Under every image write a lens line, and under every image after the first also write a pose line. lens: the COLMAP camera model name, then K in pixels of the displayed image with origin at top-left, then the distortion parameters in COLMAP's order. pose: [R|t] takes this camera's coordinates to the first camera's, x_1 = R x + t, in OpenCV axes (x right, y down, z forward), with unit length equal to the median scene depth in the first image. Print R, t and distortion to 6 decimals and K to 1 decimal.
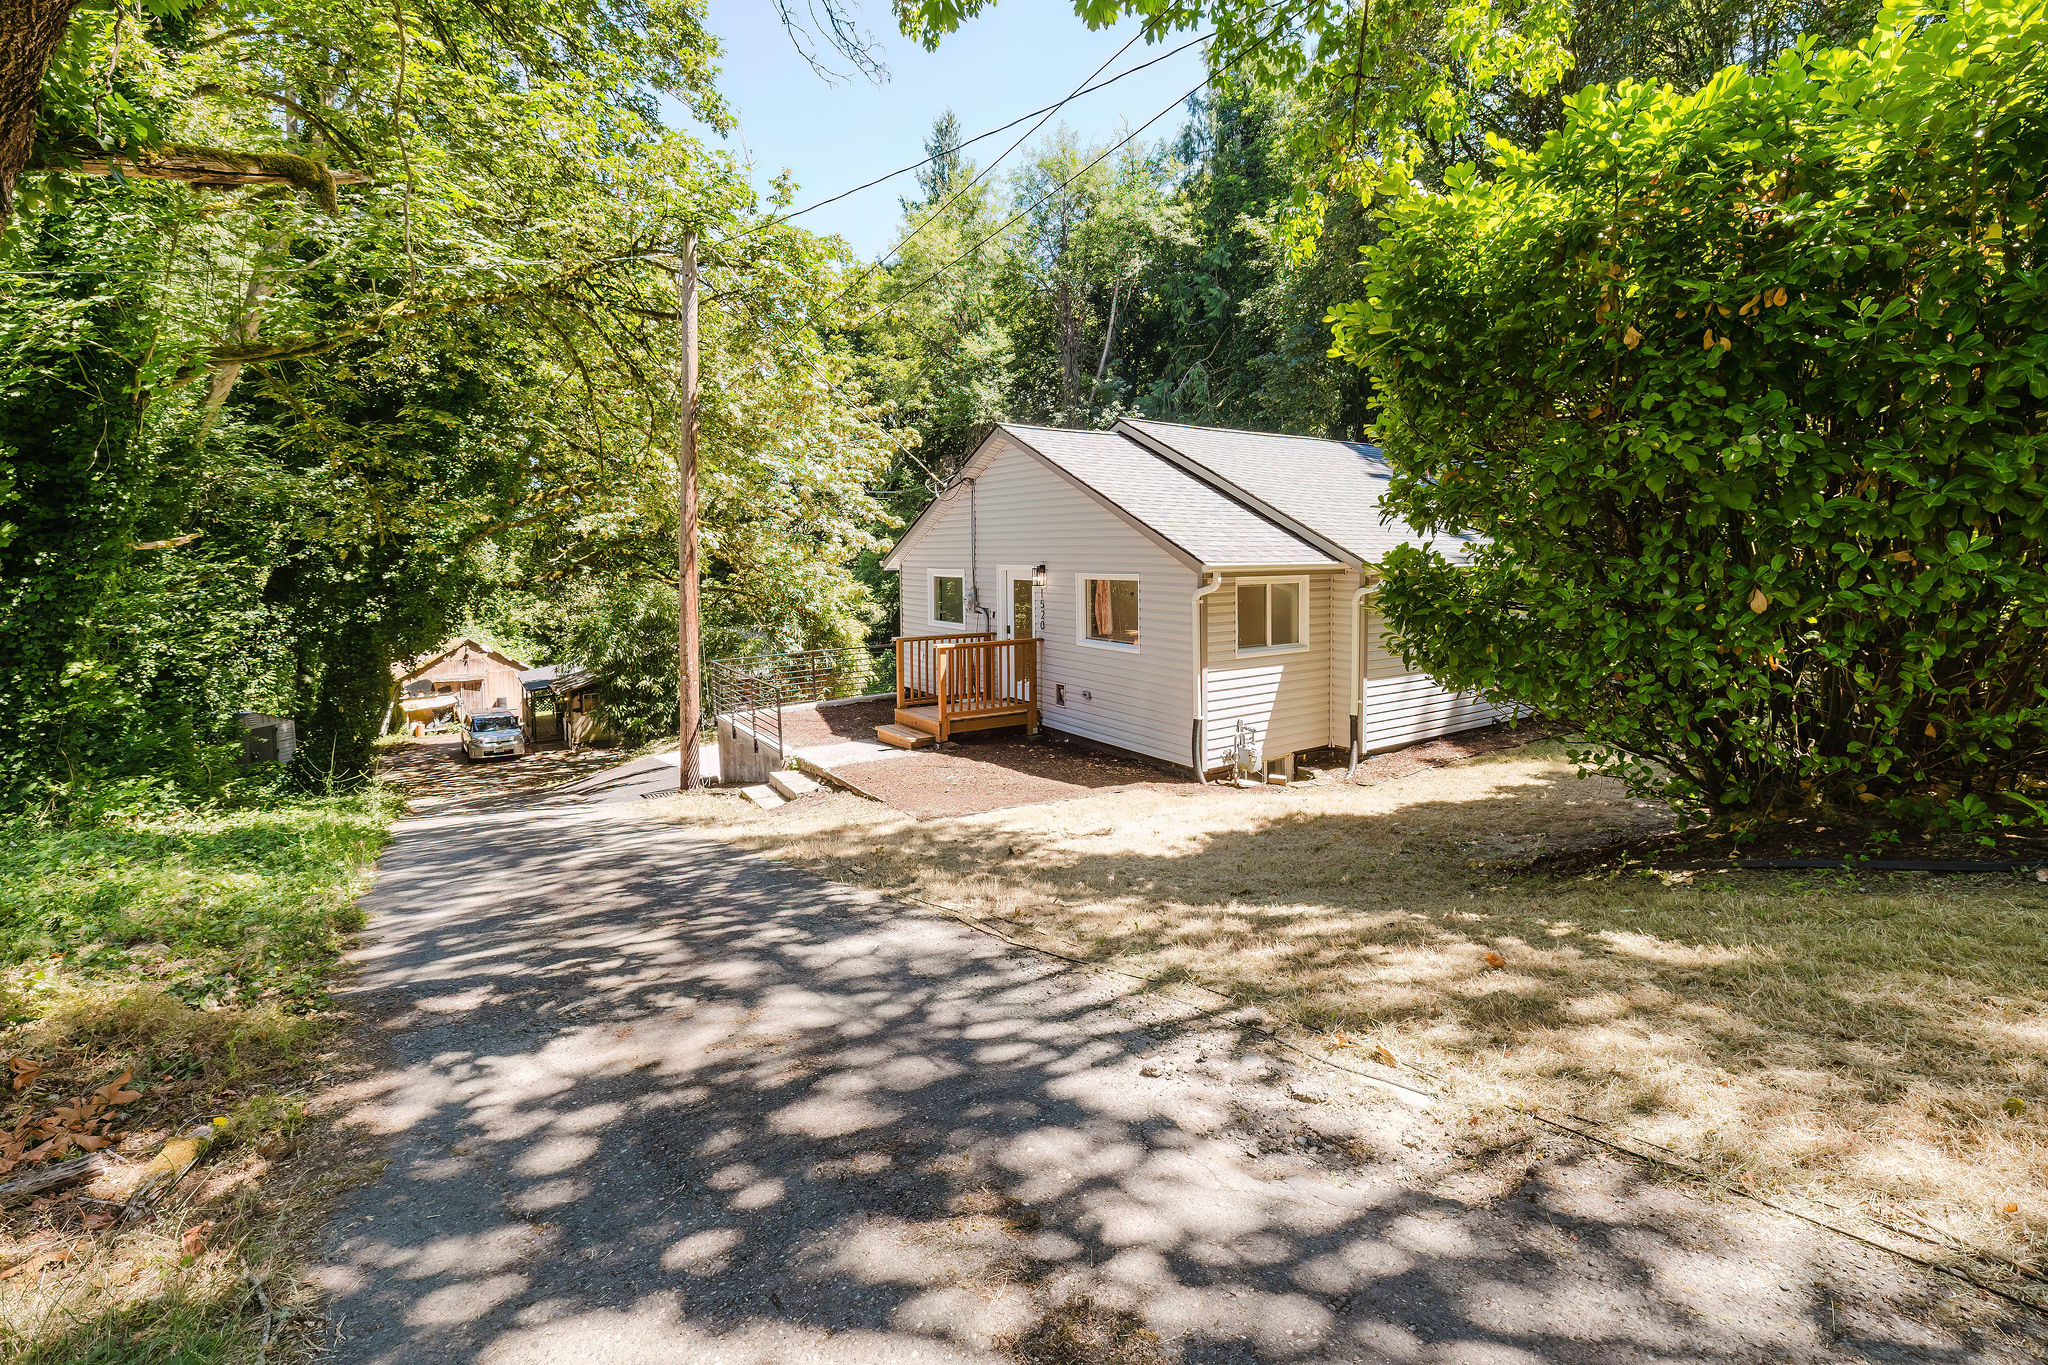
lens RADIAL K [[875.7, 0, 1008.8], [0, 875.7, 574.0], [0, 0, 1]] dist [-0.002497, 0.000089]
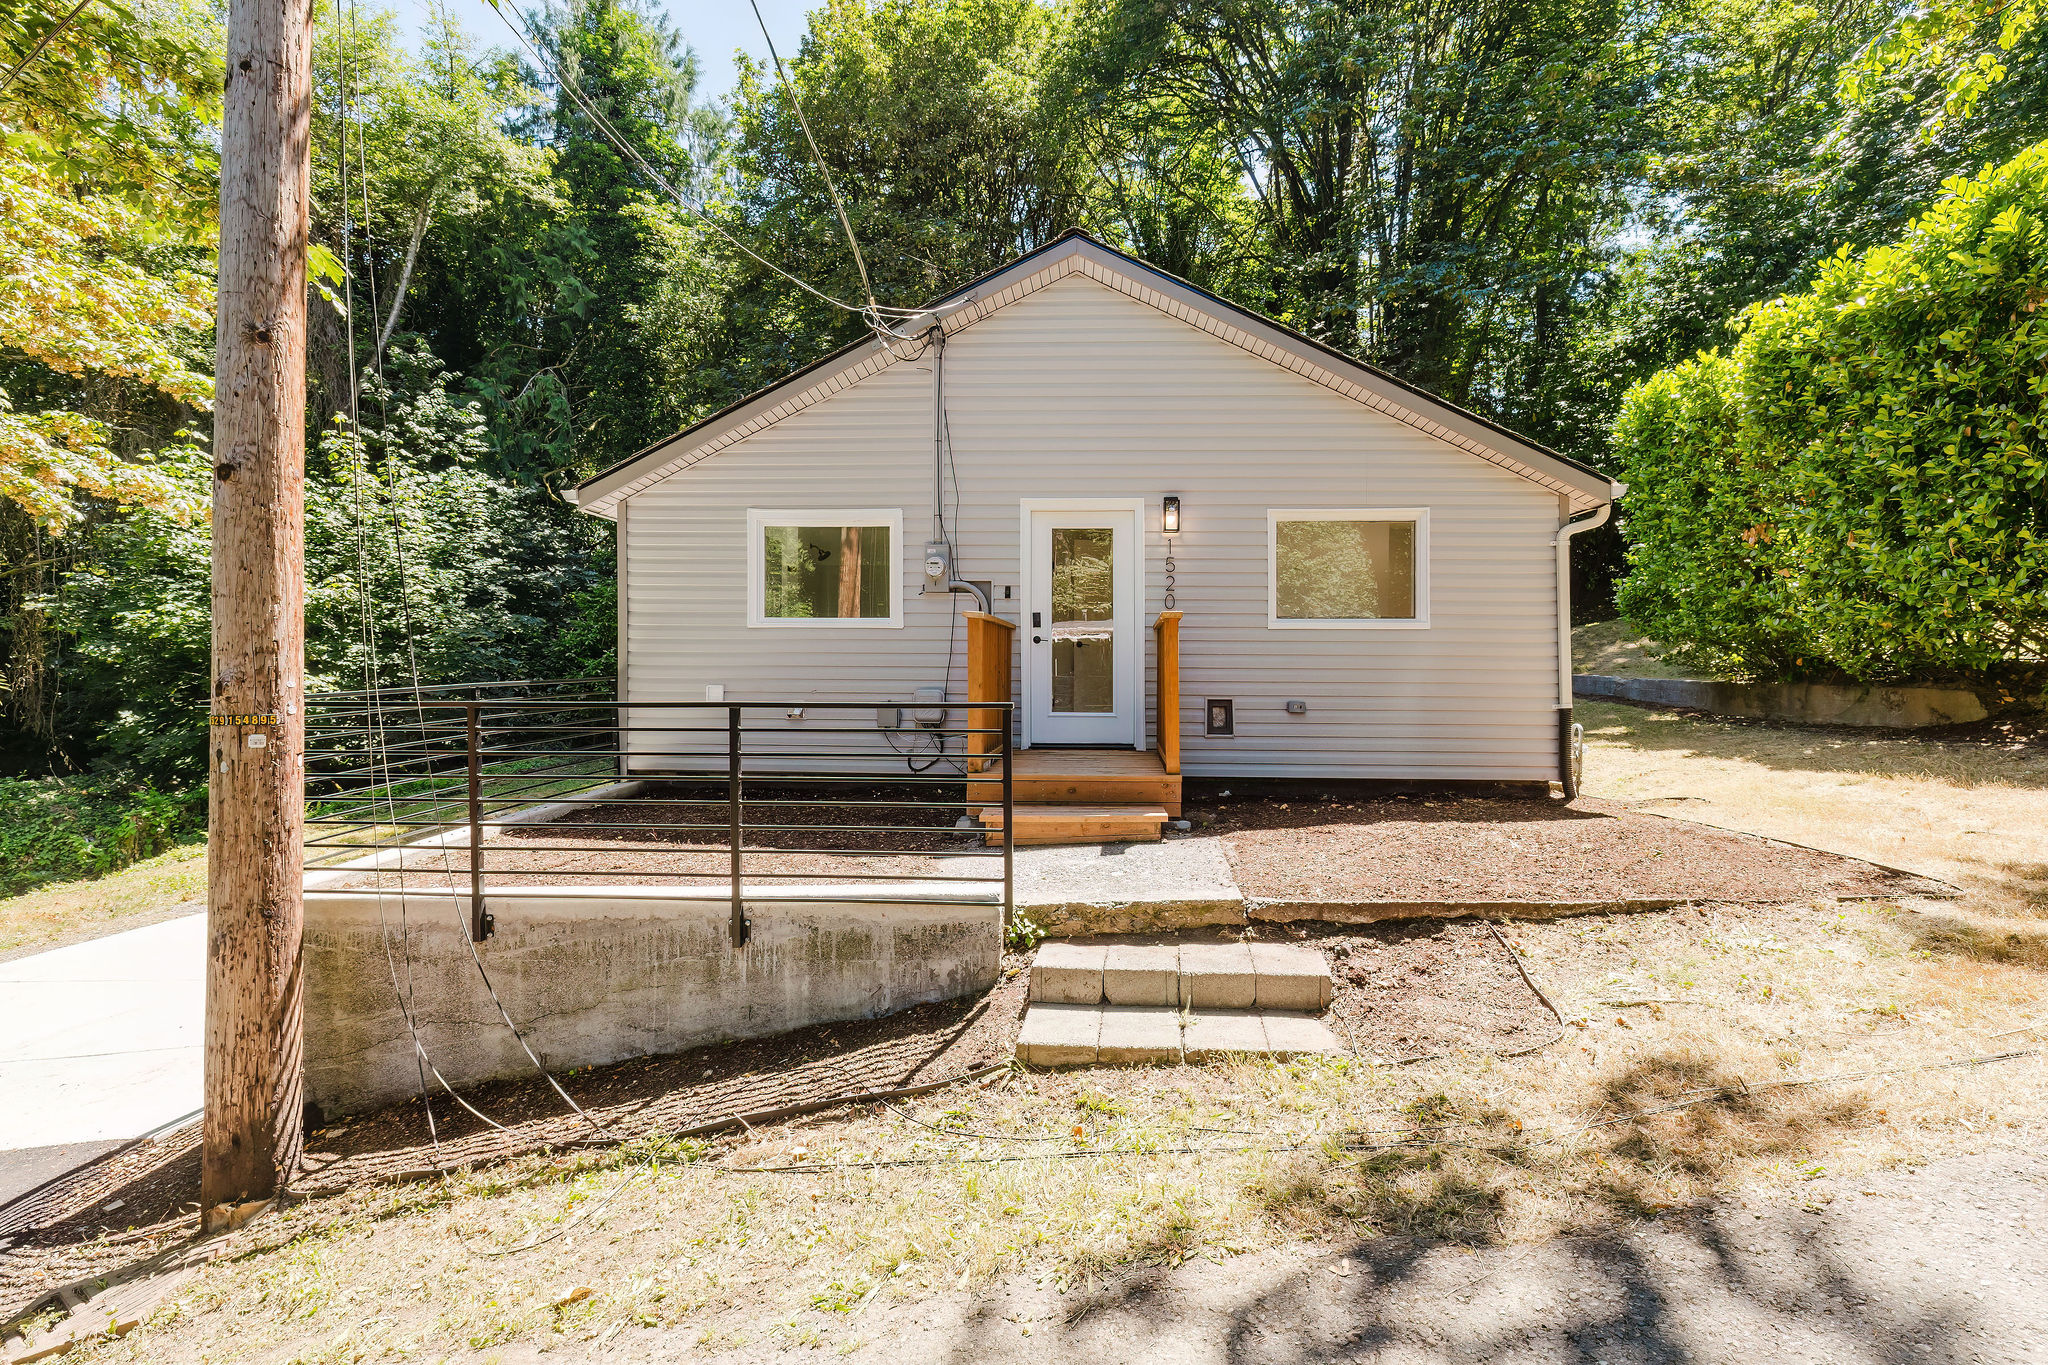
lens RADIAL K [[875.7, 0, 1023.9], [0, 875.7, 681.1], [0, 0, 1]] dist [-0.002497, 0.000089]
pose [[0.594987, 0.001022, 0.803735, -0.188590], [0.006323, 0.999962, -0.005952, 0.044799], [-0.803710, 0.008623, 0.594958, 0.290485]]
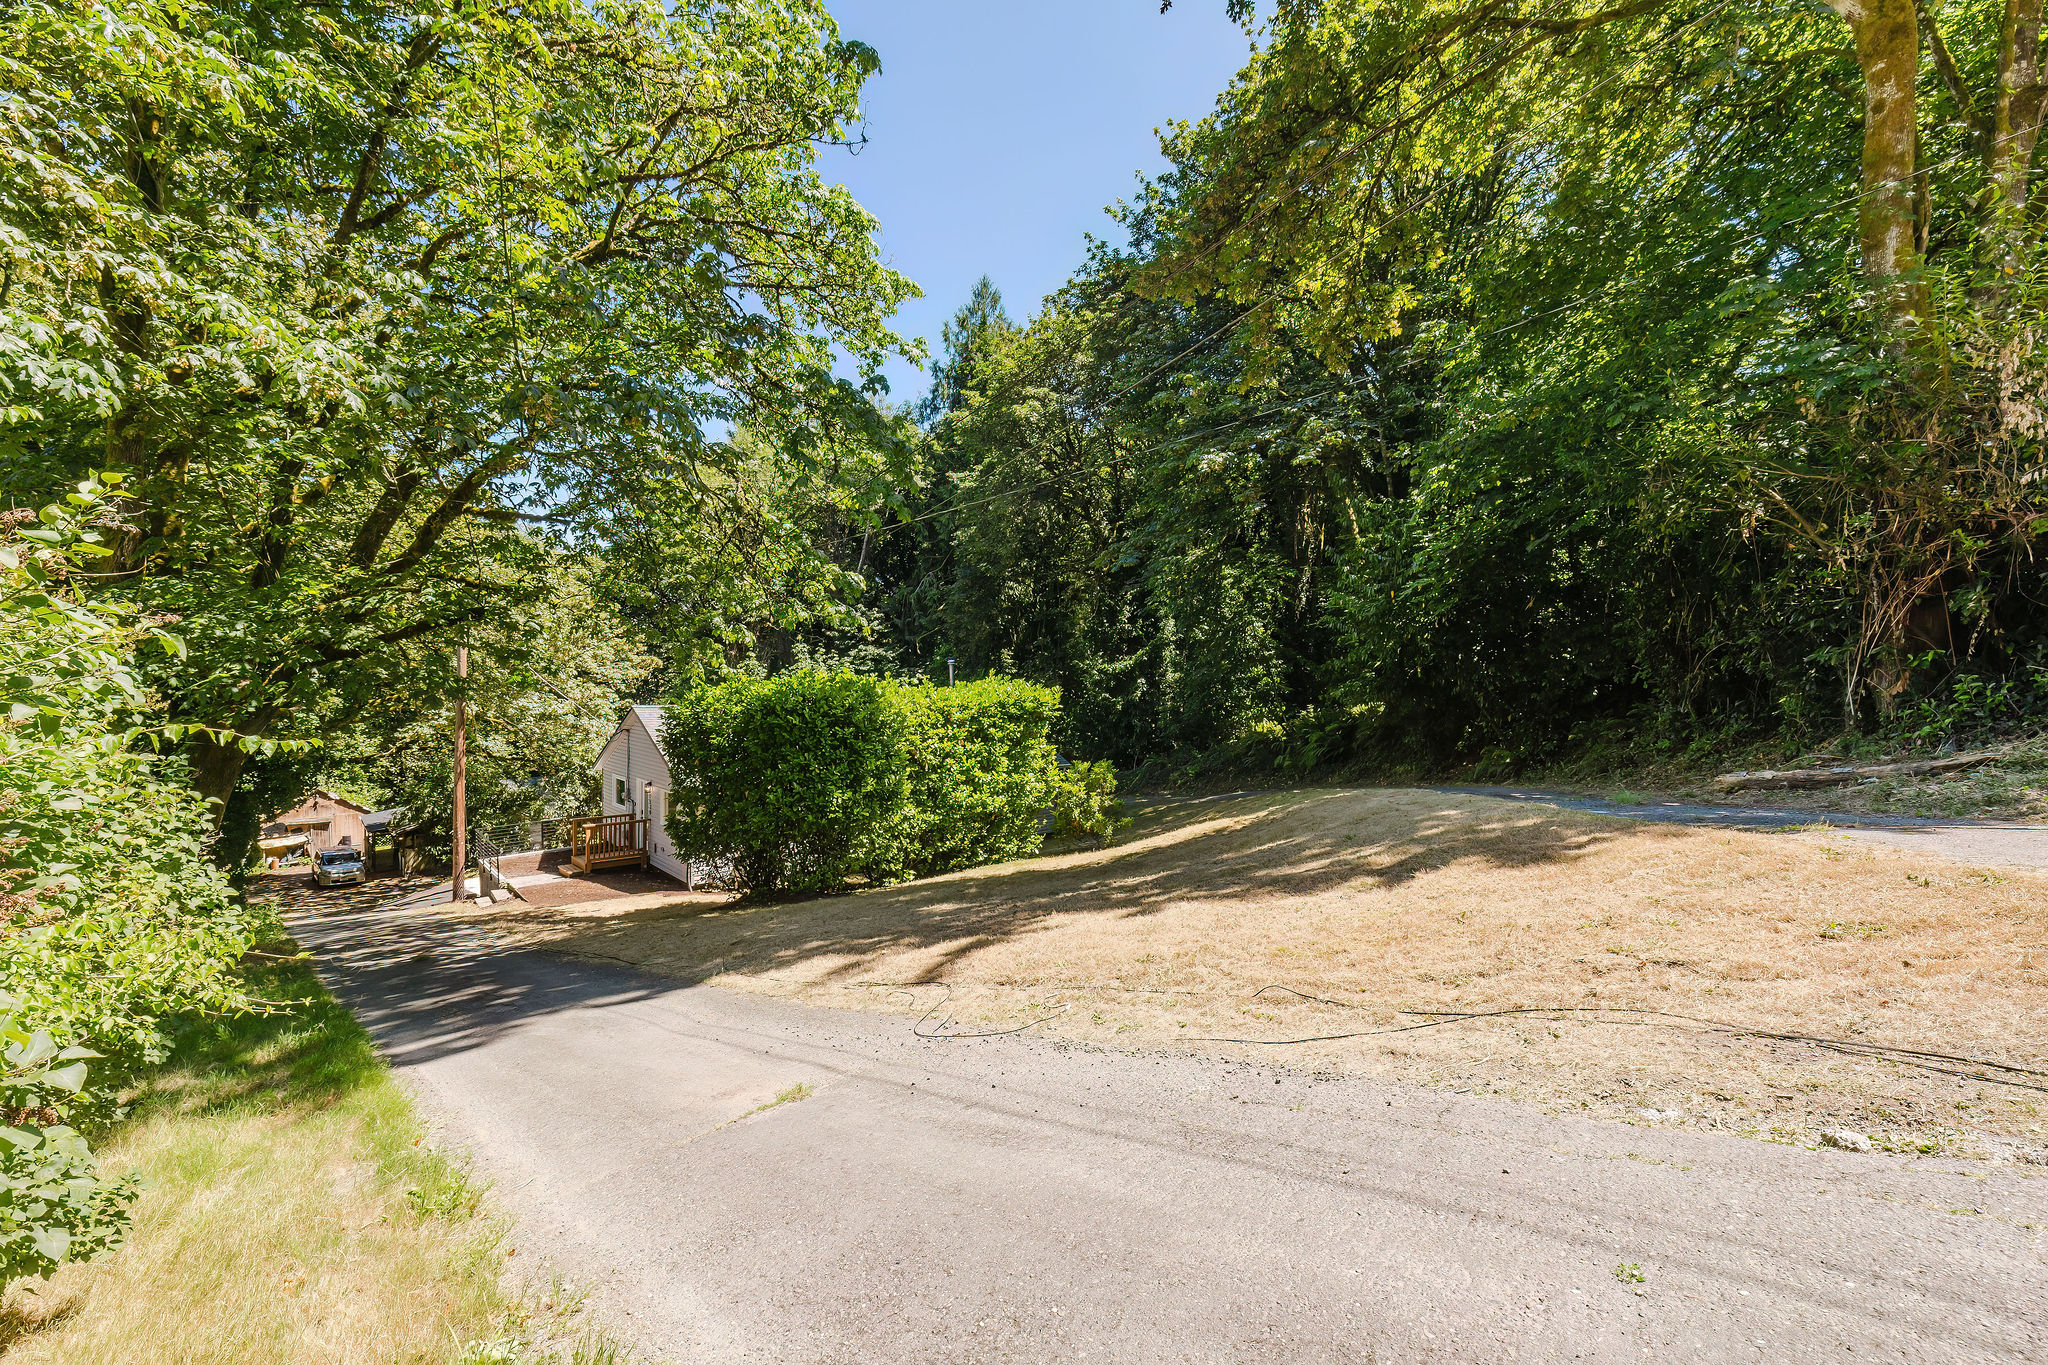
lens RADIAL K [[875.7, 0, 1029.8], [0, 875.7, 687.5], [0, 0, 1]] dist [-0.002497, 0.000089]
pose [[0.990676, 0.009927, 0.135877, 0.246383], [-0.009928, 0.999950, -0.000671, -0.091338], [-0.135876, -0.000684, 0.990726, -0.423664]]
